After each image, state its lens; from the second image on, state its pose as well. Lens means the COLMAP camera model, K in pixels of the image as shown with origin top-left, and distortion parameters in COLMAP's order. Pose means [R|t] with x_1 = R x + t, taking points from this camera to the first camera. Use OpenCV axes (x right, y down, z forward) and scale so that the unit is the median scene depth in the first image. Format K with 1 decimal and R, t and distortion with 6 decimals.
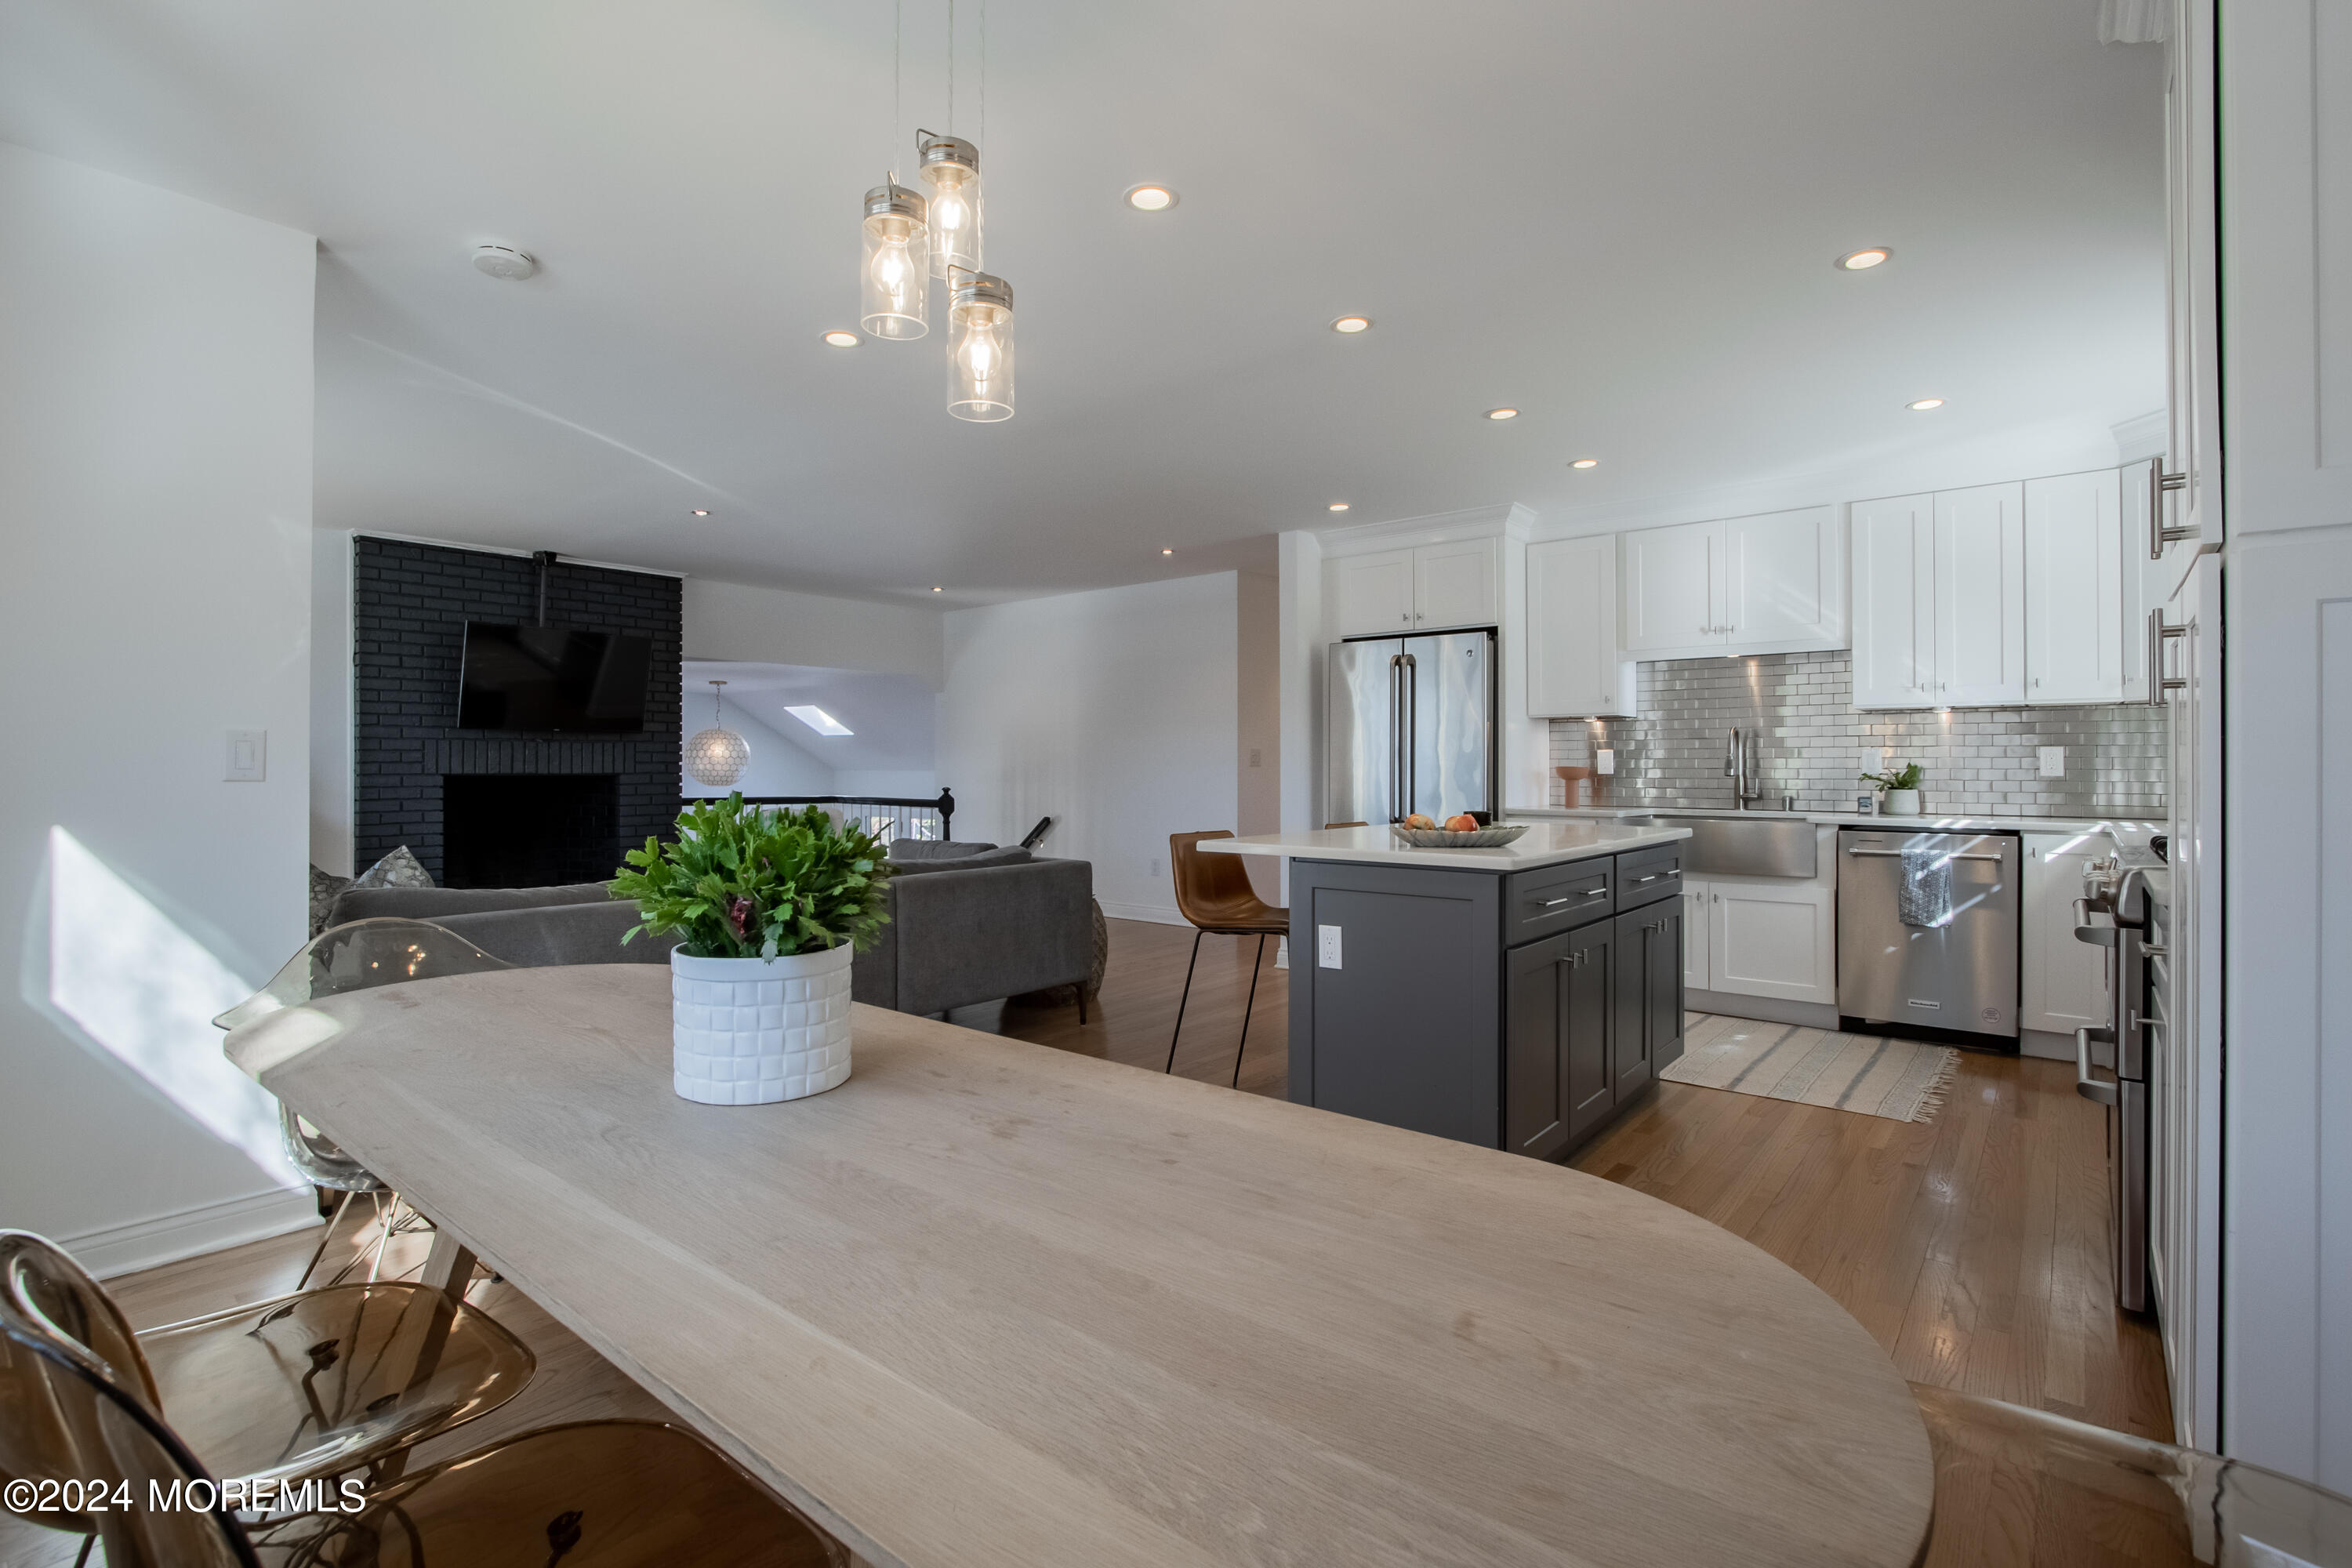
lens RADIAL K [[1097.1, 0, 1180.7], [0, 1097.1, 766.8], [0, 0, 1]] dist [-0.012072, -0.000547]
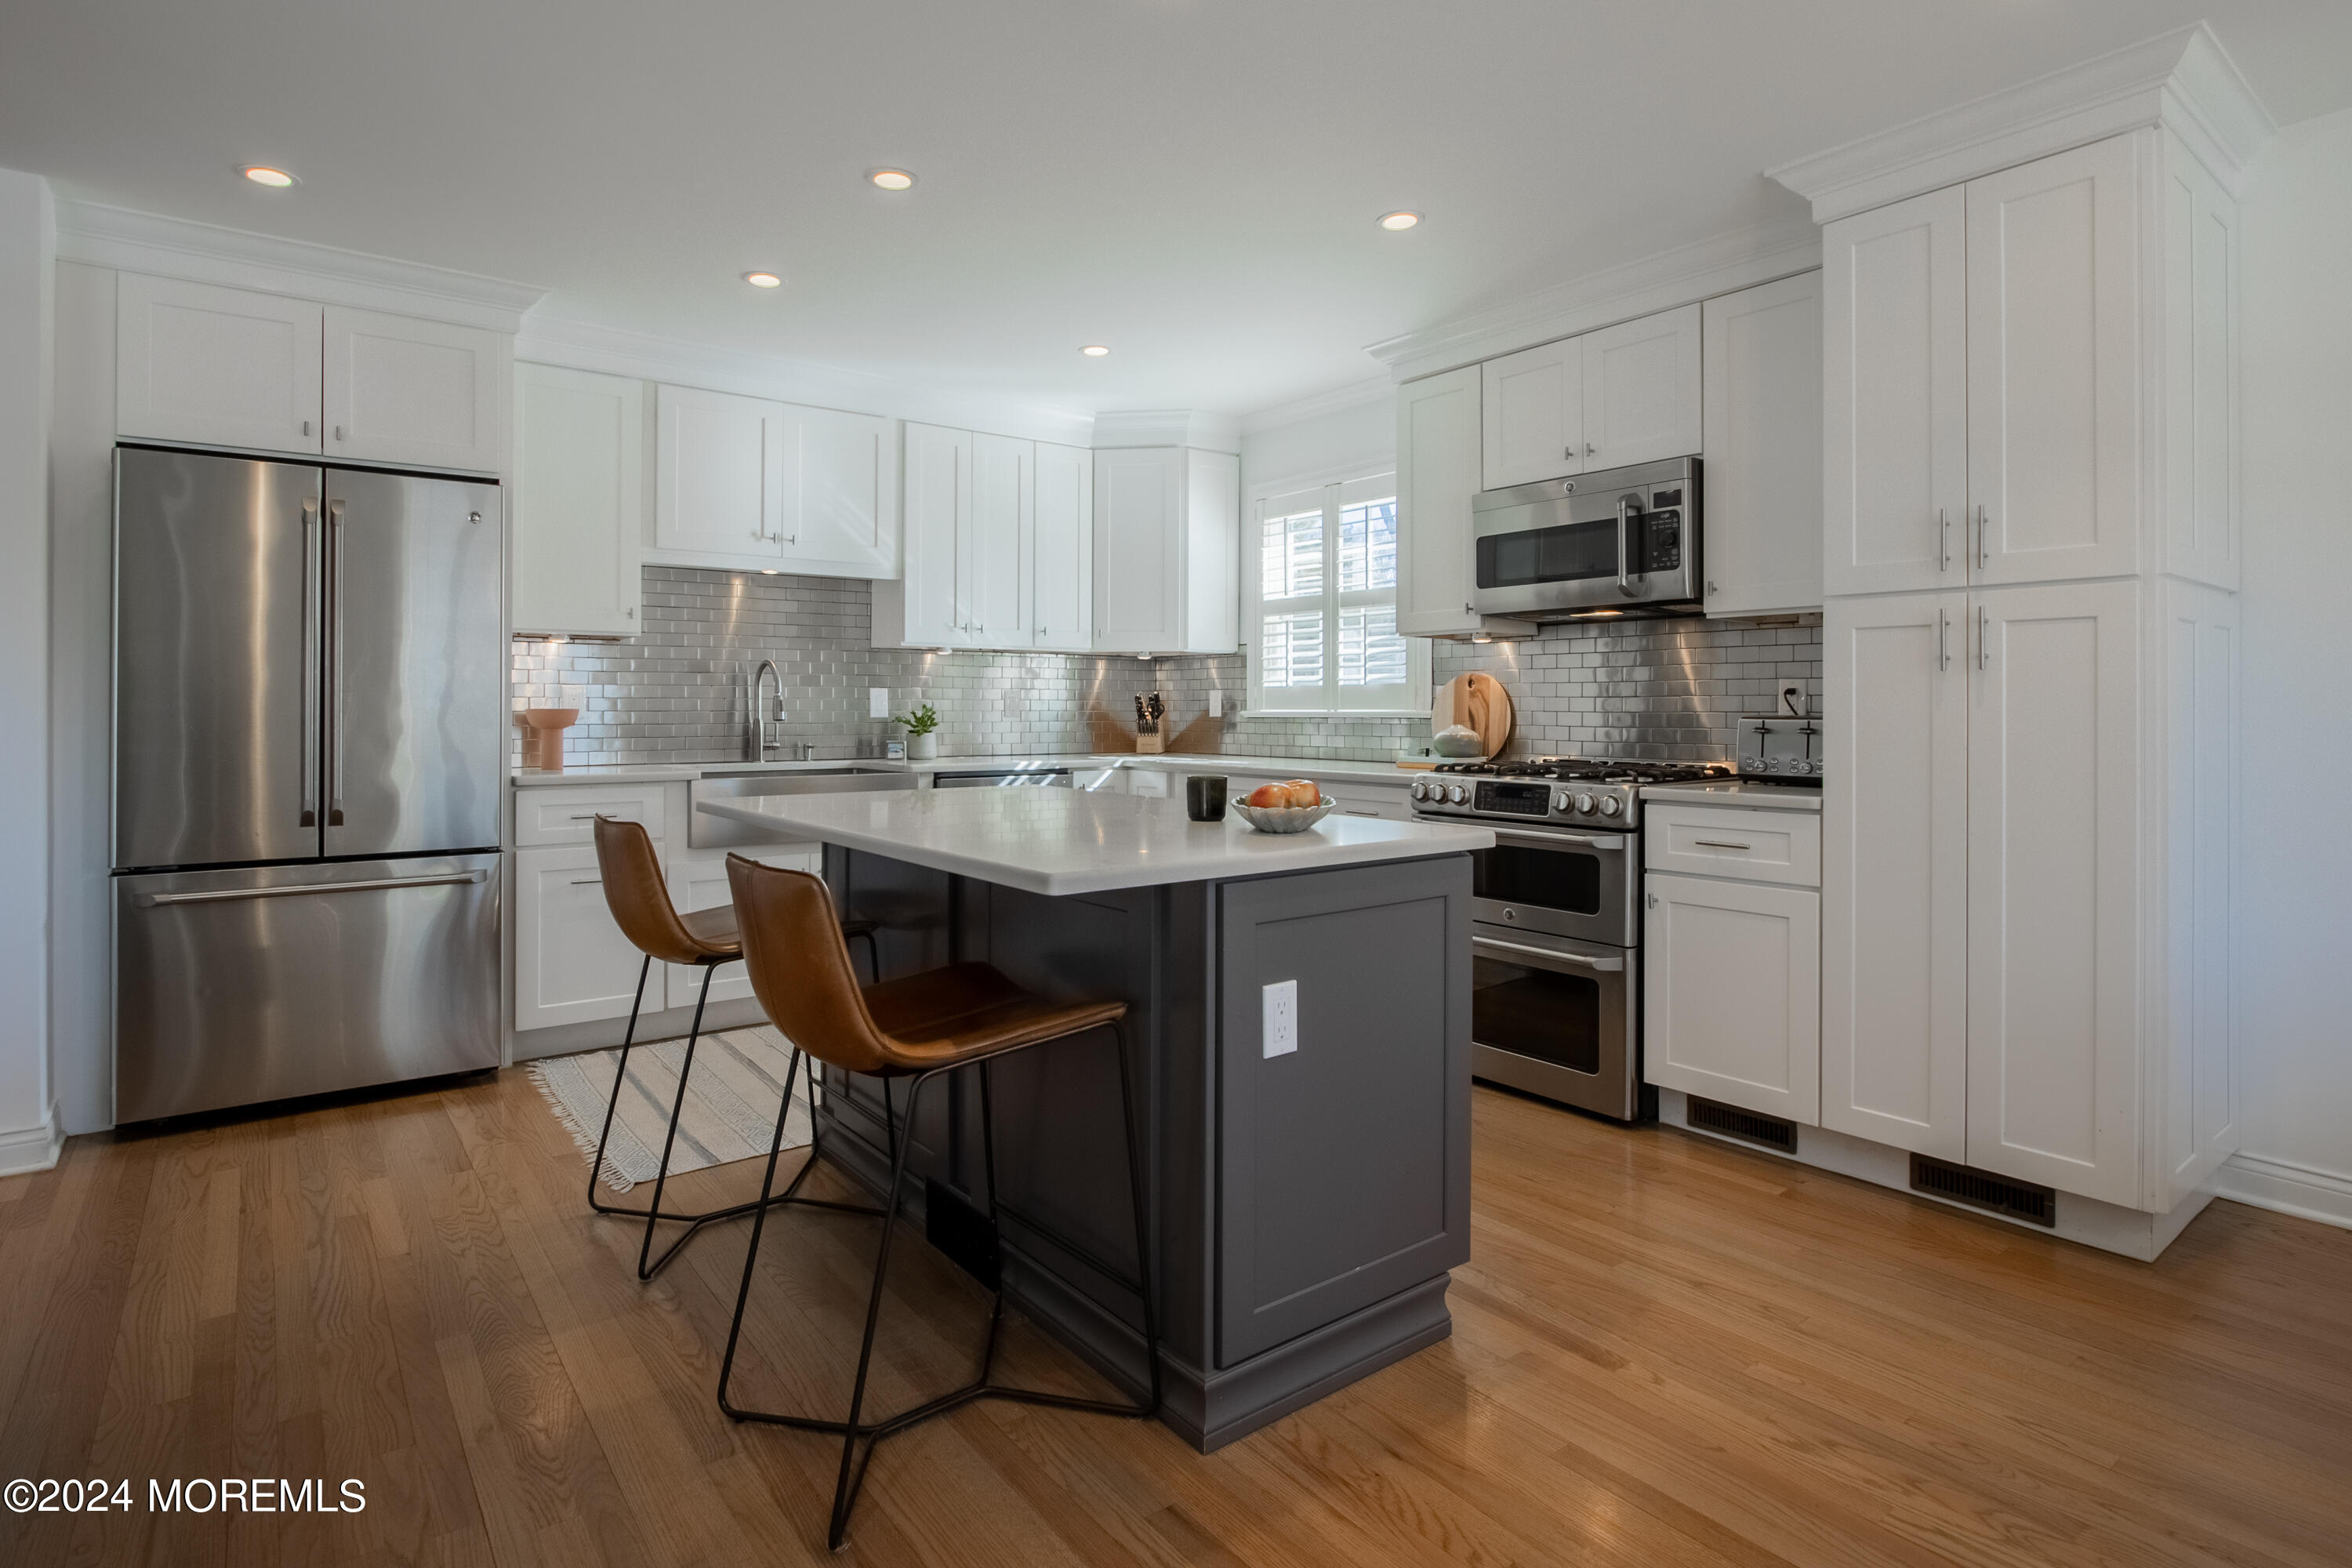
lens RADIAL K [[1189.0, 0, 1147.3], [0, 1189.0, 704.5], [0, 0, 1]] dist [-0.016349, -0.000704]
pose [[0.238088, 0.002545, 0.971240, -0.264664], [-0.001049, 0.999997, -0.002363, -0.001281], [-0.971243, -0.000456, 0.238090, 0.487567]]
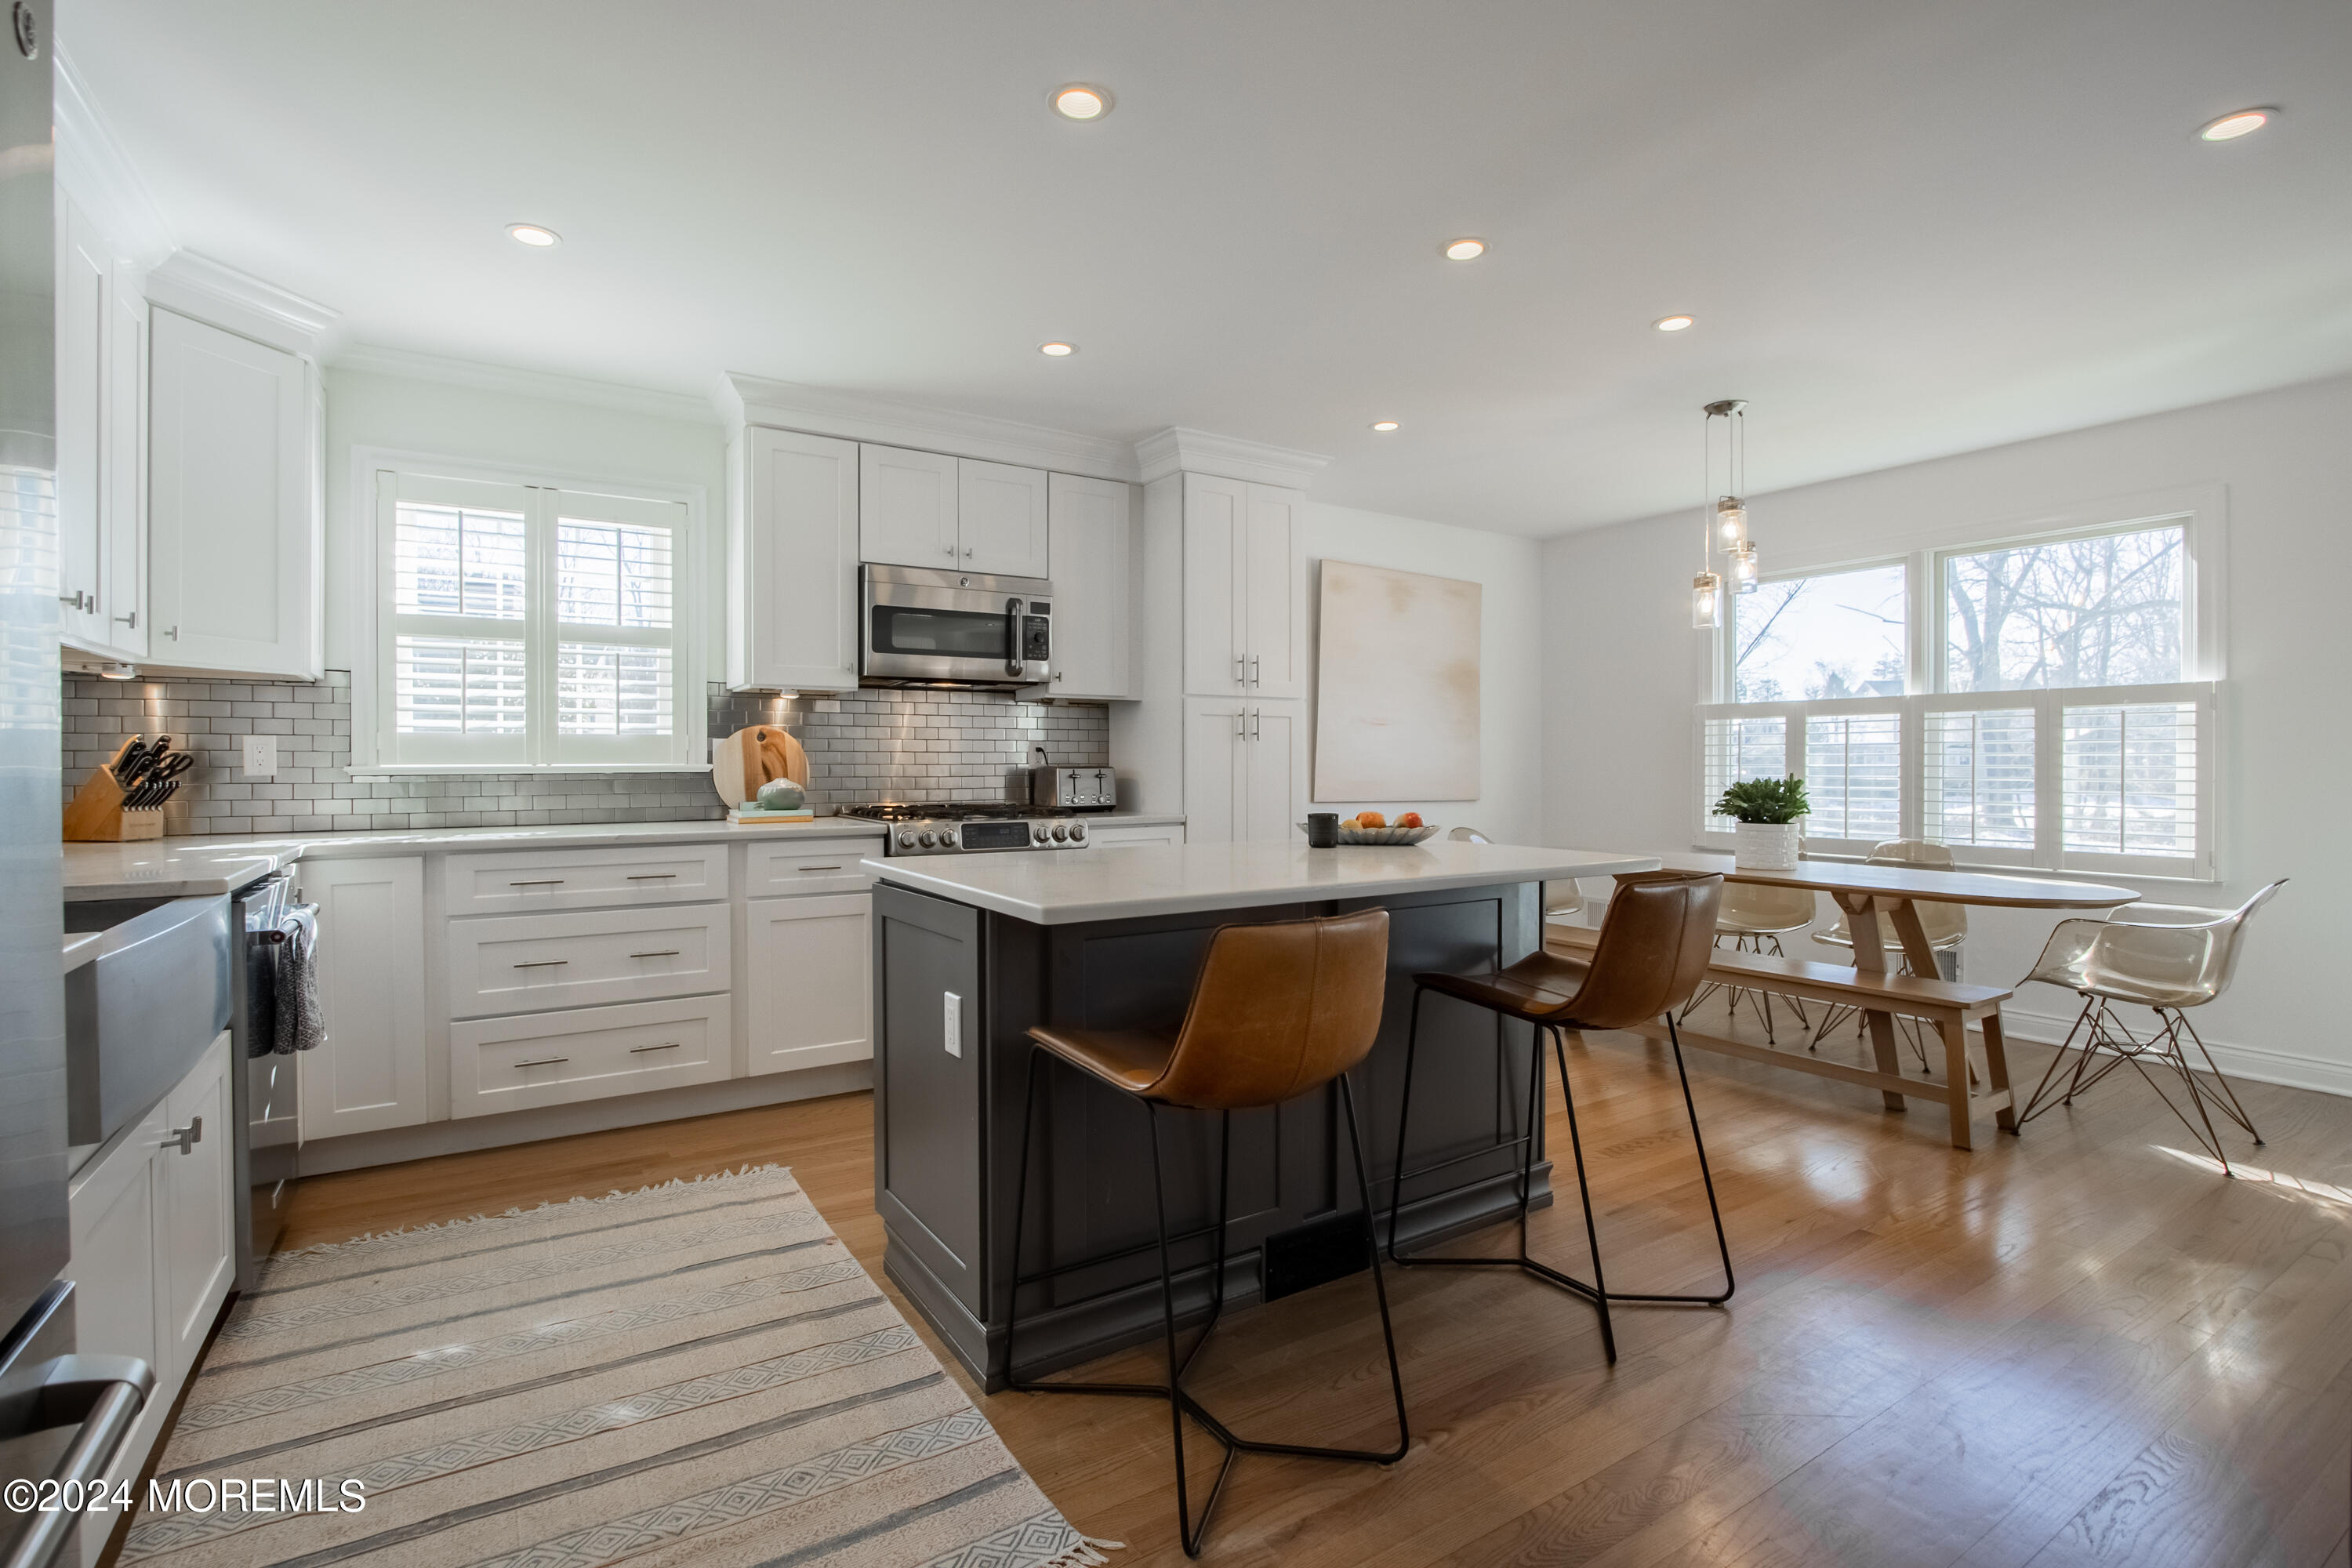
lens RADIAL K [[1097.1, 0, 1178.1], [0, 1097.1, 769.5], [0, 0, 1]] dist [-0.012072, -0.000547]
pose [[-0.948855, -0.004140, 0.315686, 0.055238], [-0.000304, 0.999926, 0.012199, -0.004734], [-0.315713, 0.011479, -0.948785, 1.076122]]
